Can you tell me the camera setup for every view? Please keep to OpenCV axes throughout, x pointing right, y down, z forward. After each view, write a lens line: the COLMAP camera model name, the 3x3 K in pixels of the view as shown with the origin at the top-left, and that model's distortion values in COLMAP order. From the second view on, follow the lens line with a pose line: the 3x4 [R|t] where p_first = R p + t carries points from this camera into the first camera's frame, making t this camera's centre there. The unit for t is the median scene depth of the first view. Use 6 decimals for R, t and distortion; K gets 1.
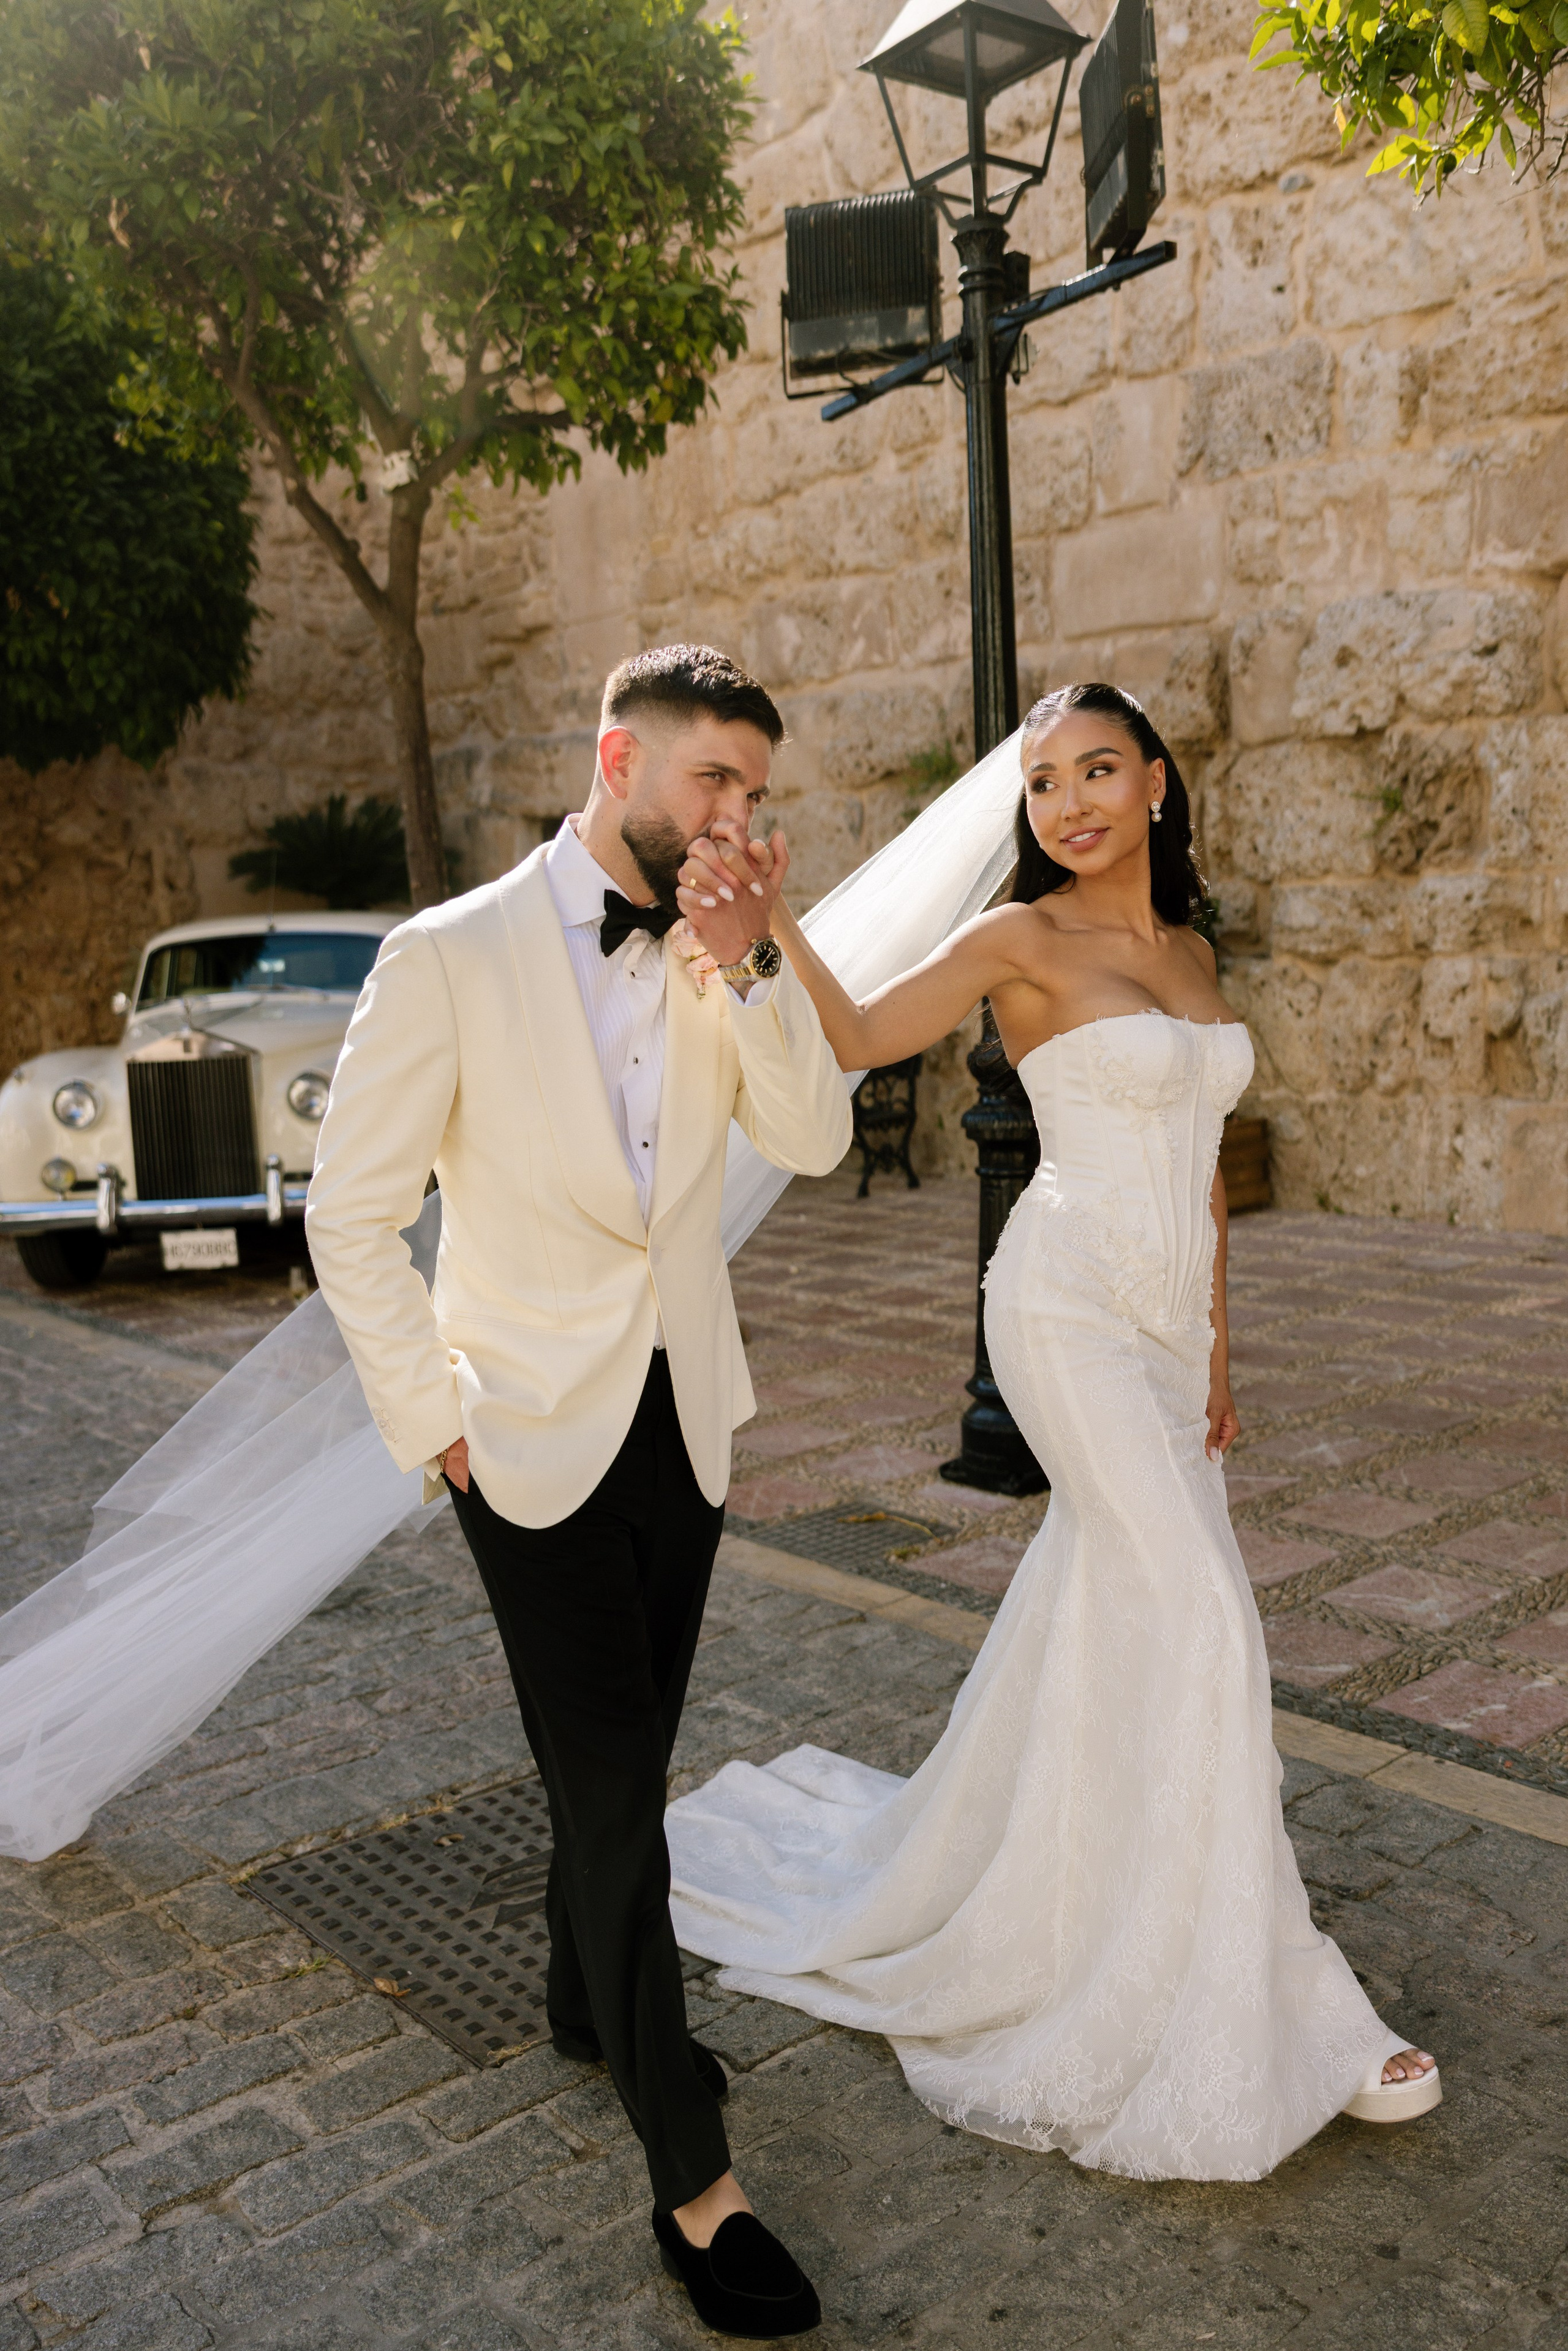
lens RADIAL K [[2037.5, 0, 772.2], [0, 2037.5, 1160.4], [0, 0, 1]] dist [0.013442, -0.002049]
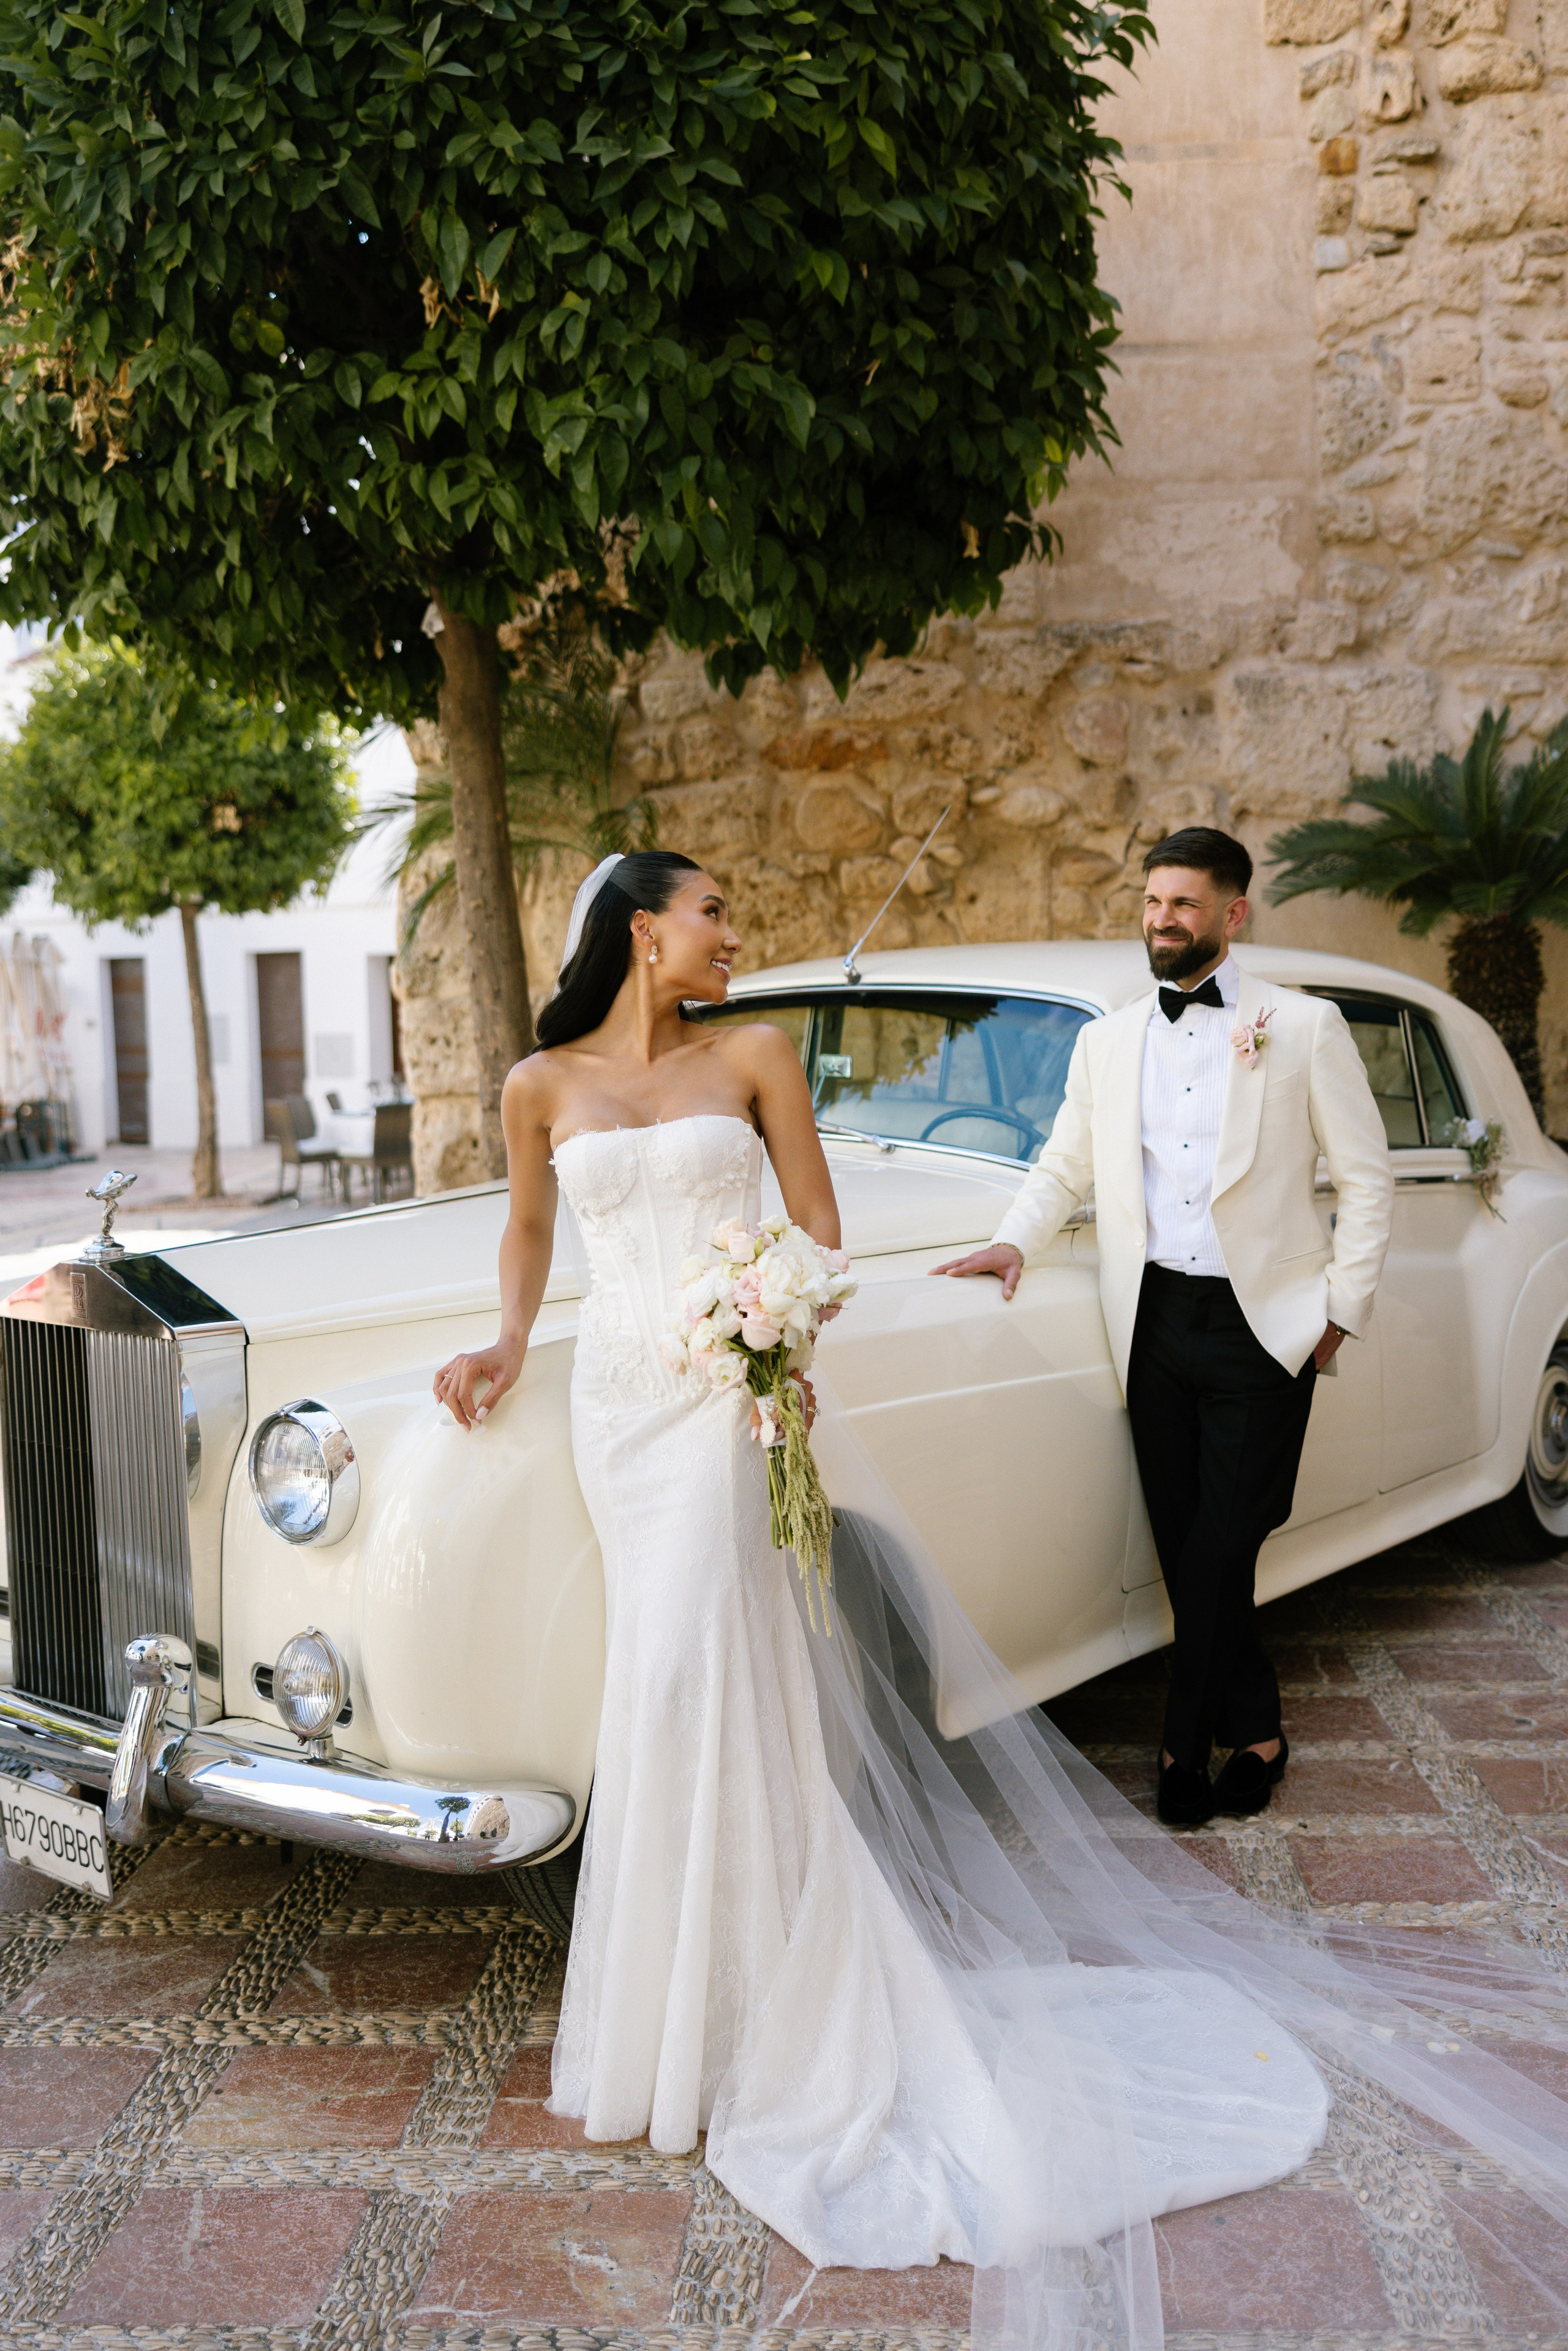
lens RADIAL K [[2218.4, 0, 757.3], [0, 2218.4, 1195.0], [0, 0, 1]] dist [0.003507, 0.000000]
pose [[0.707568, 0.087970, -0.701148, 0.084258], [-0.090950, 0.995305, 0.033093, -0.093074], [0.700768, 0.040354, 0.712247, 0.742907]]
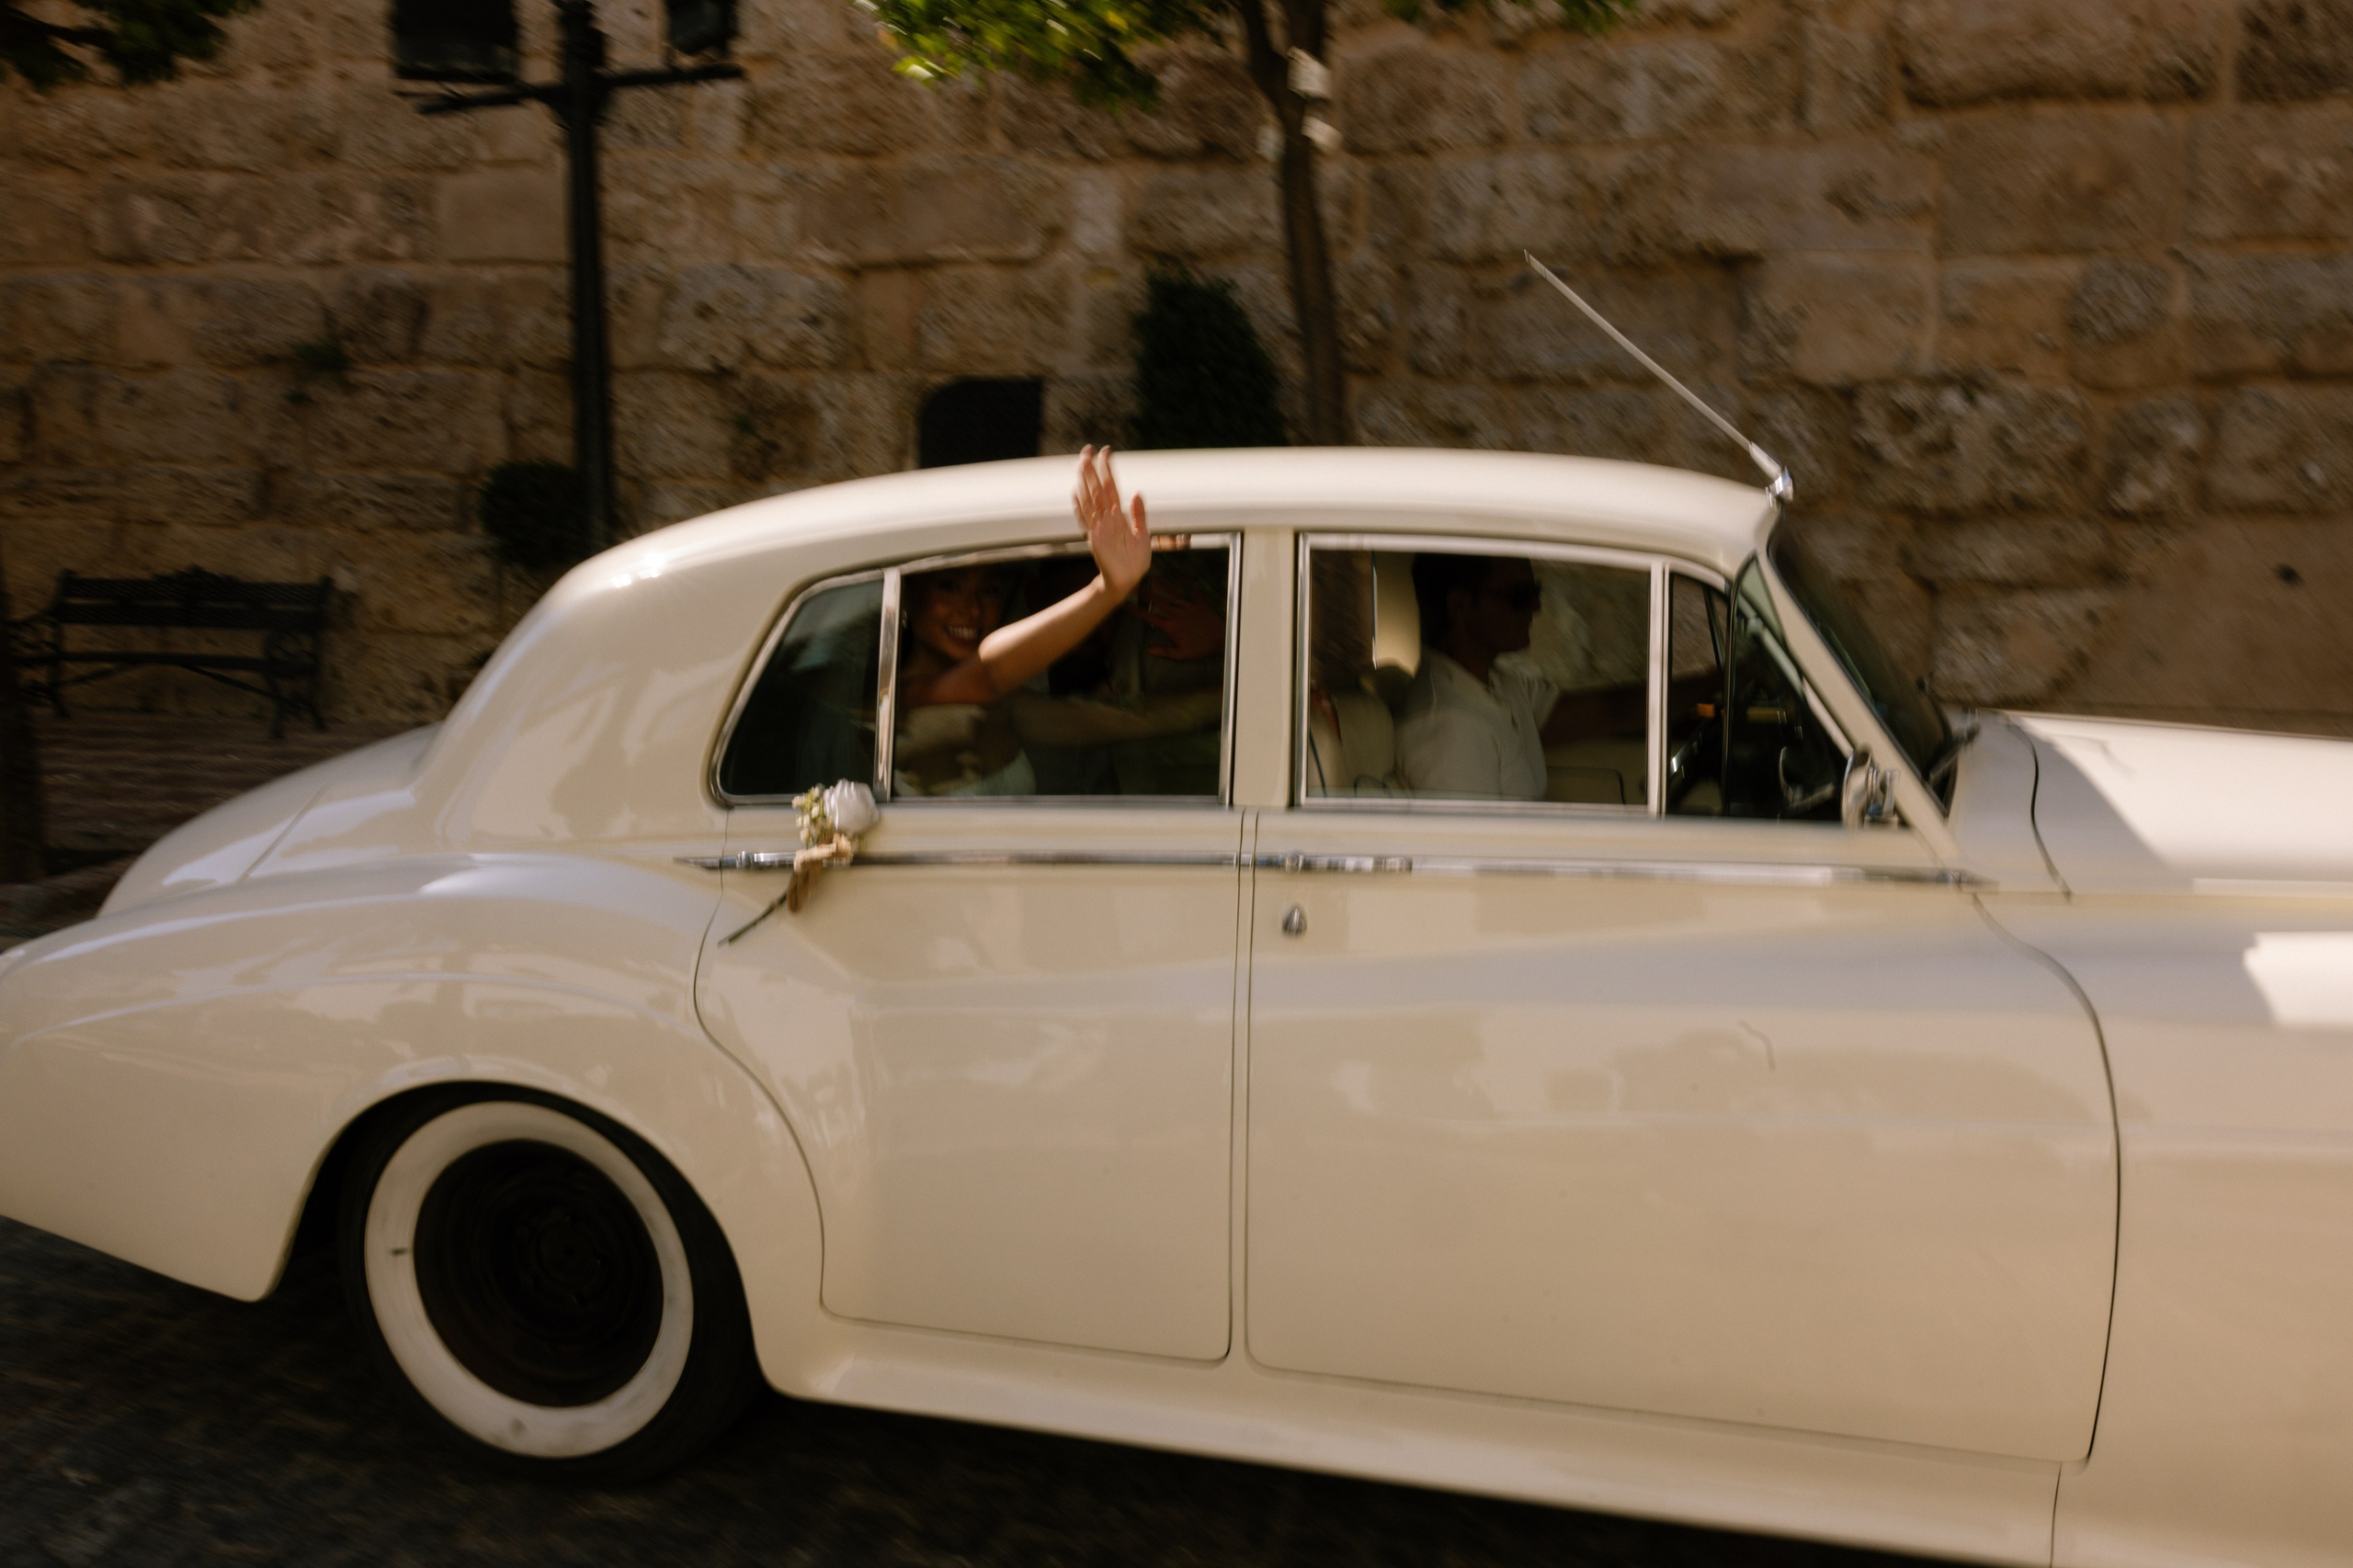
lens RADIAL K [[1920.3, 0, 1179.5], [0, 1920.3, 801.2], [0, 0, 1]] dist [0.004267, 0.002859]
pose [[0.812597, -0.043165, 0.581225, -0.193089], [0.020046, 0.998734, 0.046145, 0.015842], [-0.582481, -0.025846, 0.812433, -0.179272]]
